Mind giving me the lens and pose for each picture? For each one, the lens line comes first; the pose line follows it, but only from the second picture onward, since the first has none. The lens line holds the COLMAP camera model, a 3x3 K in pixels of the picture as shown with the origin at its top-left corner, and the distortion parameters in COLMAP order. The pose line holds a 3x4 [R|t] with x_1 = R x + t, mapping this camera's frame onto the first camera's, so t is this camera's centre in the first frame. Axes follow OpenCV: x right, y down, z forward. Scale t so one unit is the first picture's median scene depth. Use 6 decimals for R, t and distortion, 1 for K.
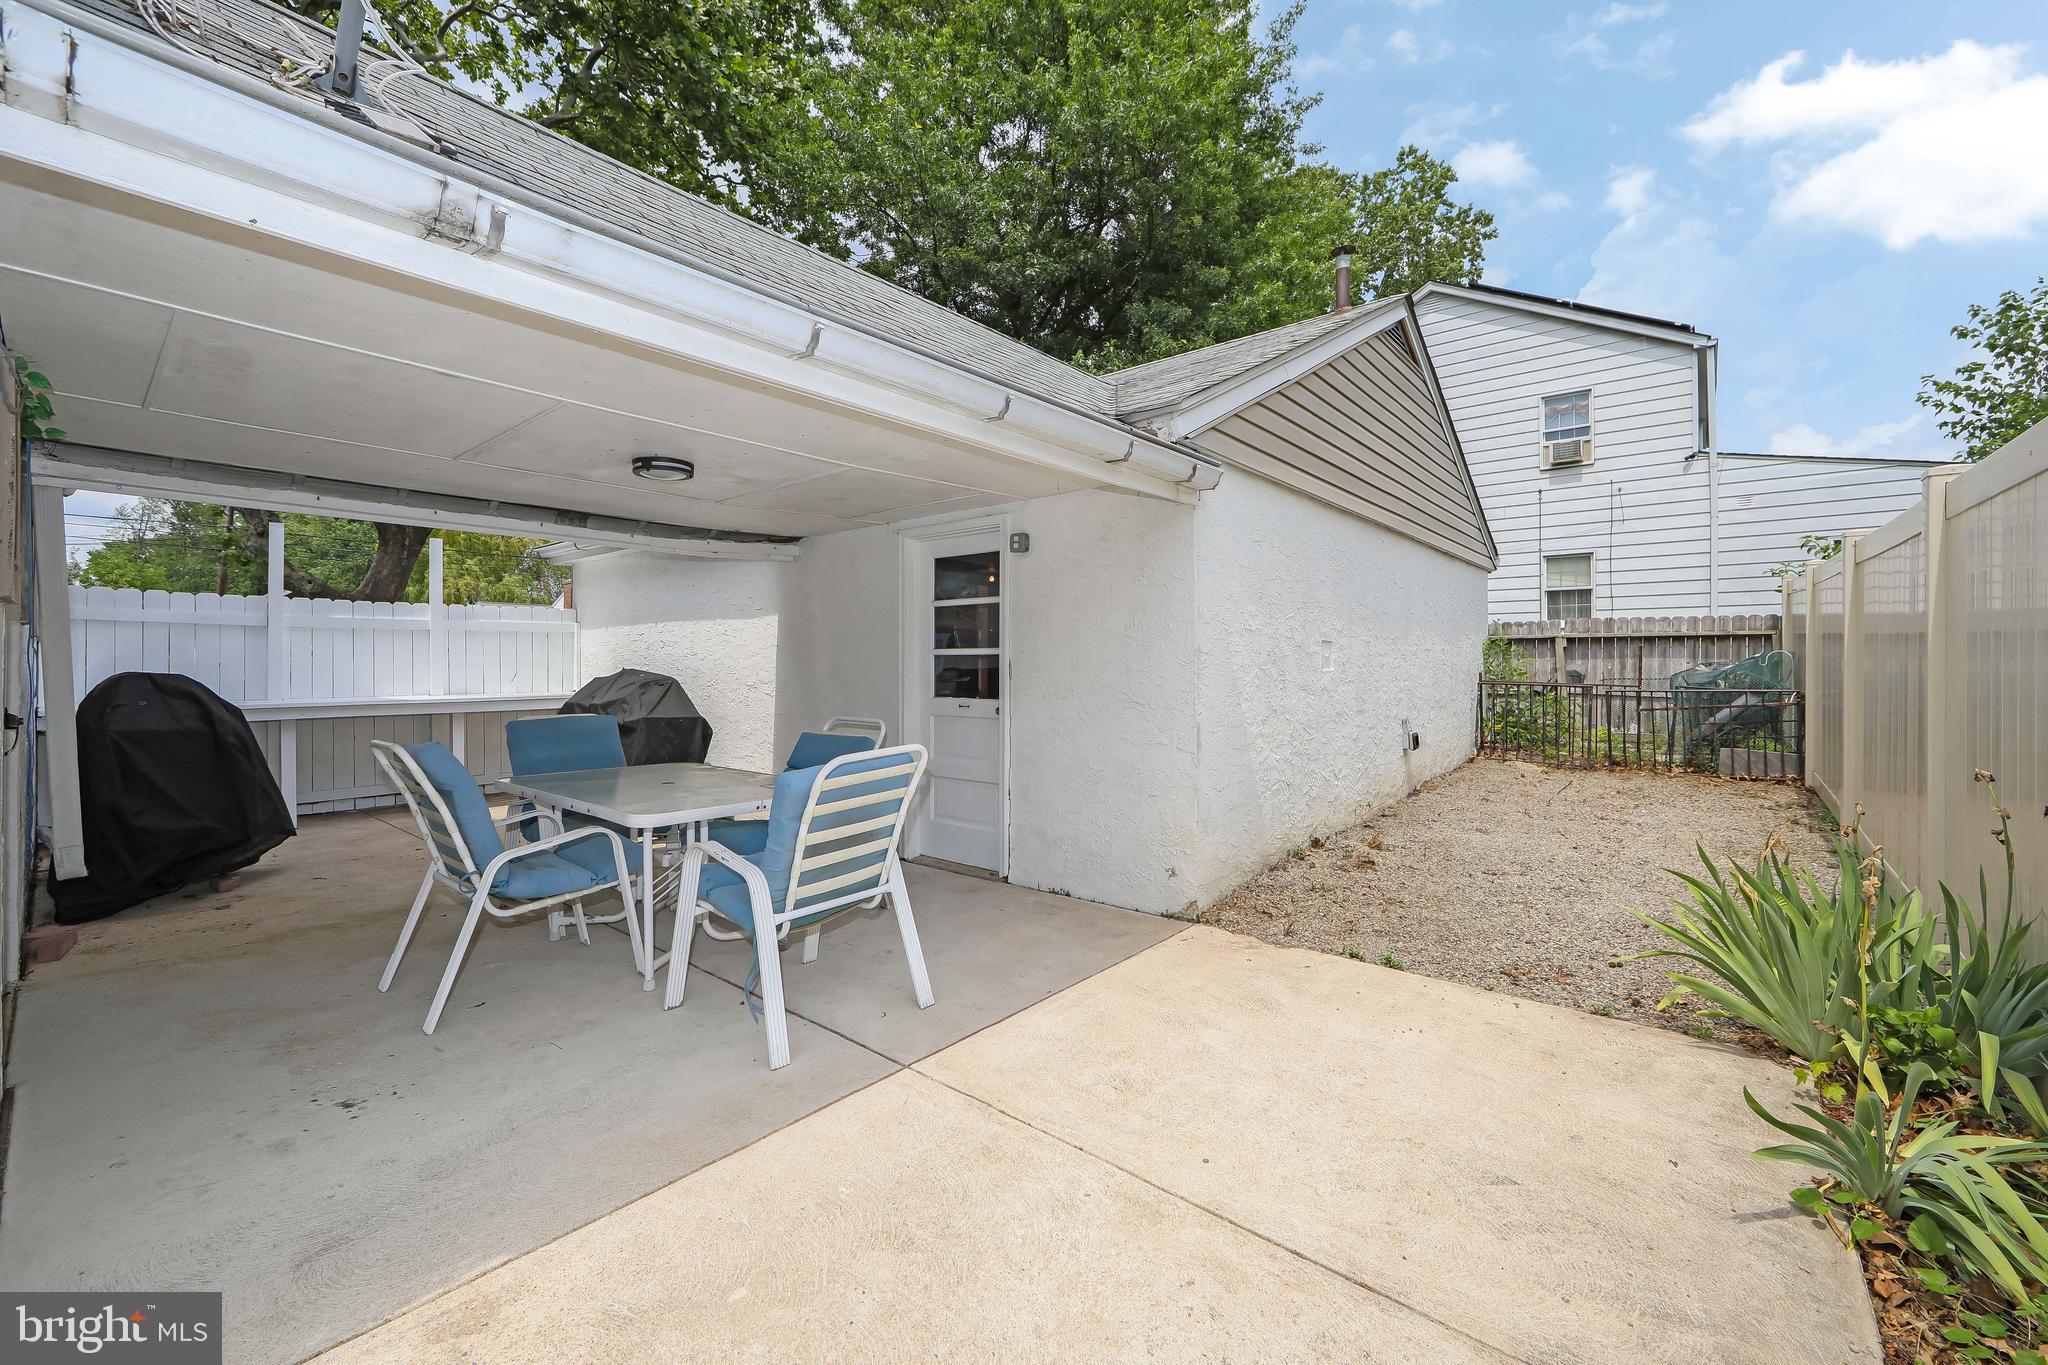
lens RADIAL K [[816.3, 0, 1036.7], [0, 816.3, 665.6], [0, 0, 1]] dist [-0.003328, 0.000166]
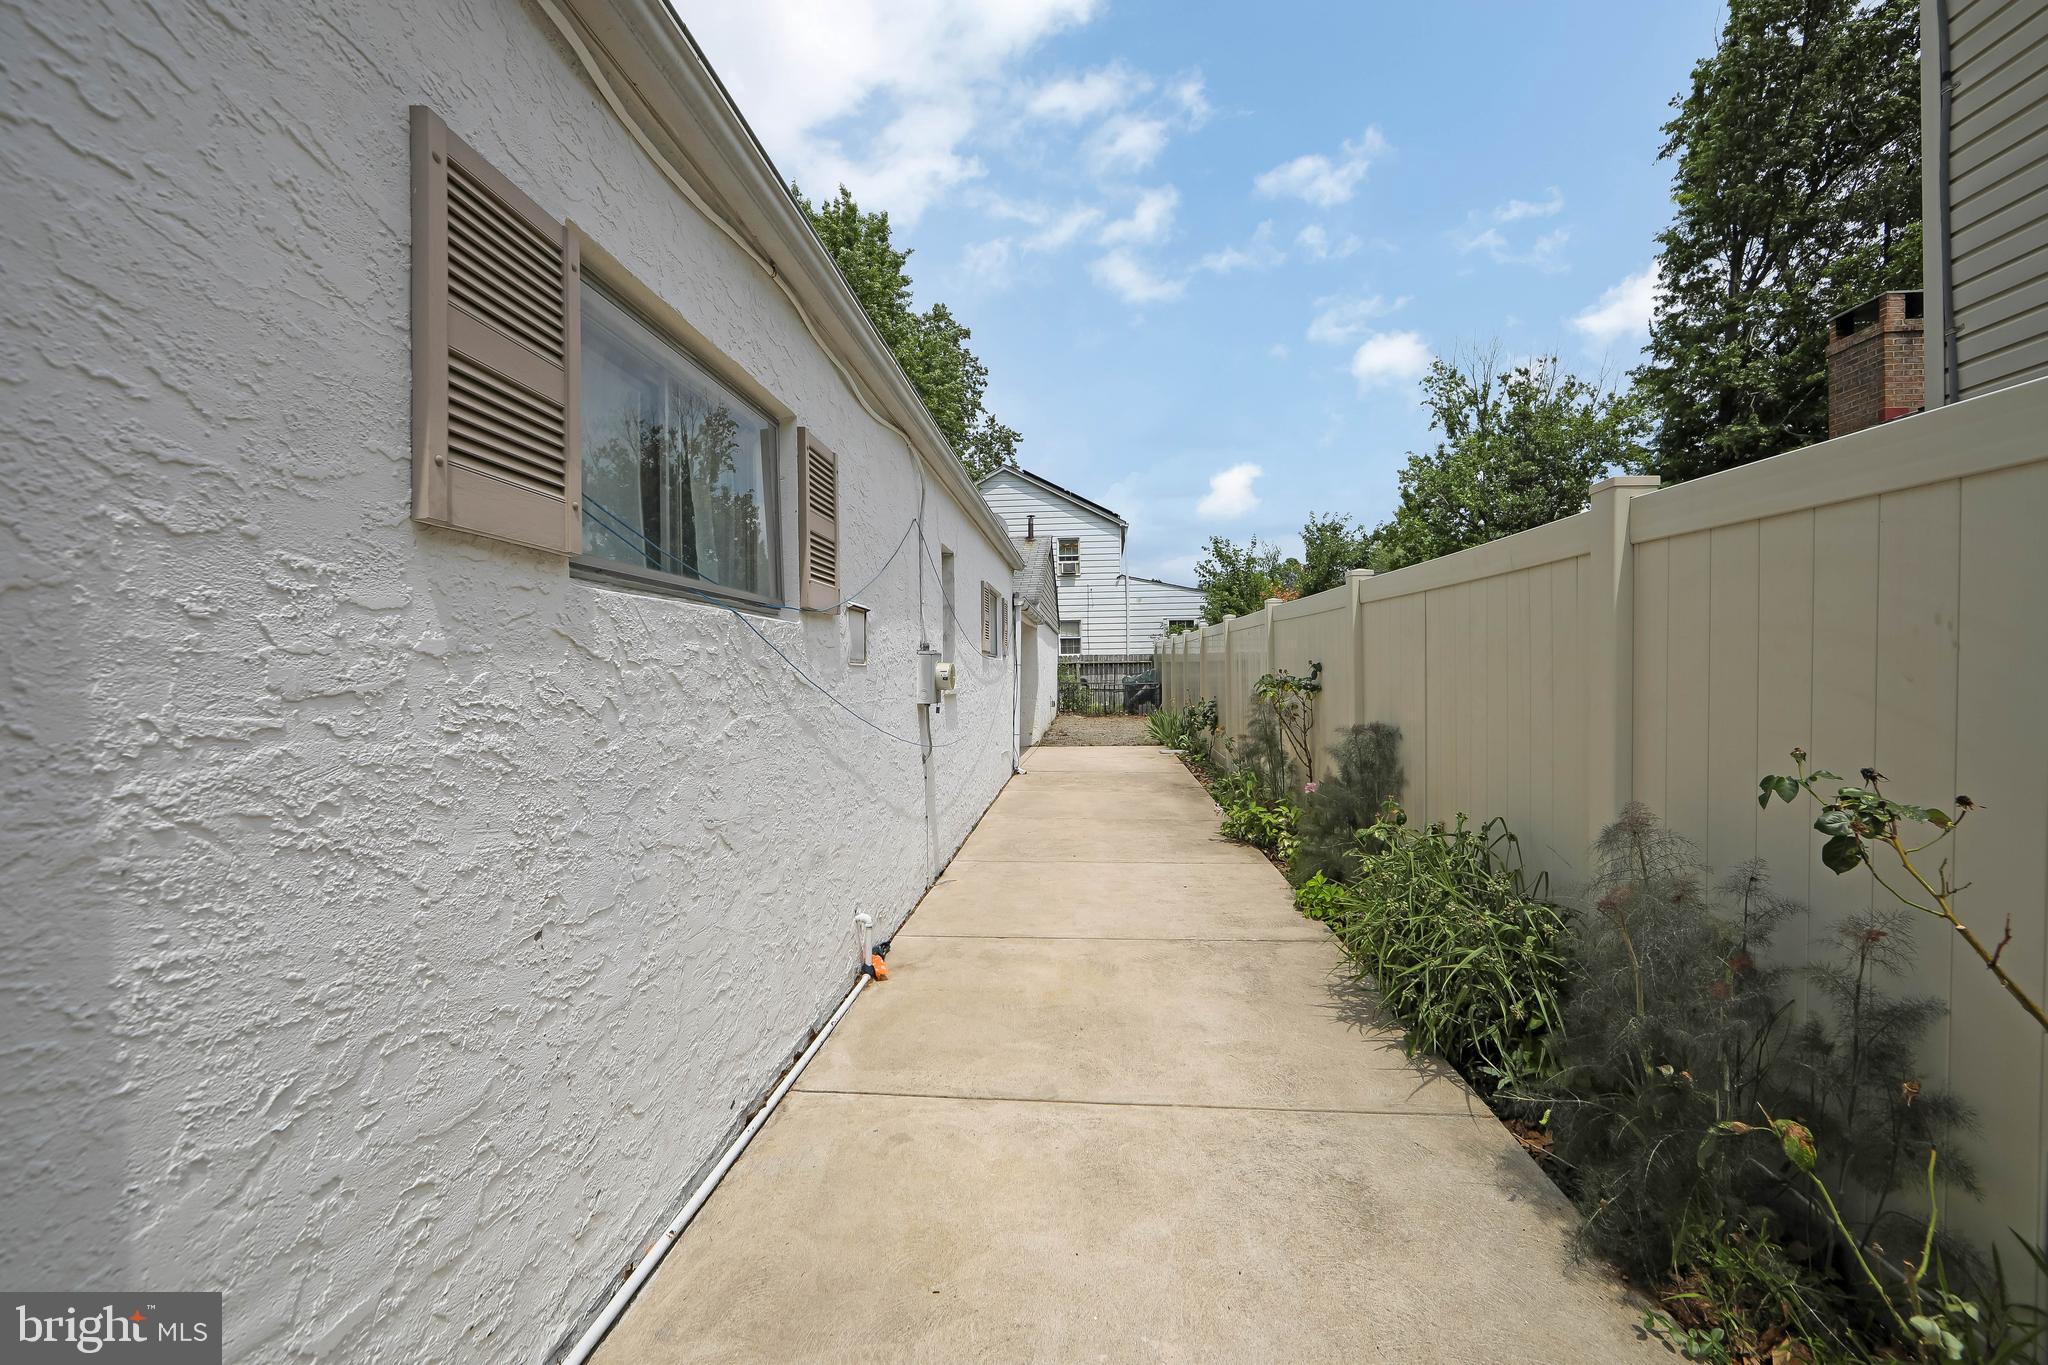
lens RADIAL K [[816.3, 0, 1014.1], [0, 816.3, 685.8], [0, 0, 1]] dist [-0.003328, 0.000166]
pose [[0.832634, -0.009365, 0.553744, -0.573364], [0.011137, 0.999938, 0.000165, 0.018919], [-0.553711, 0.006029, 0.832687, -0.584473]]
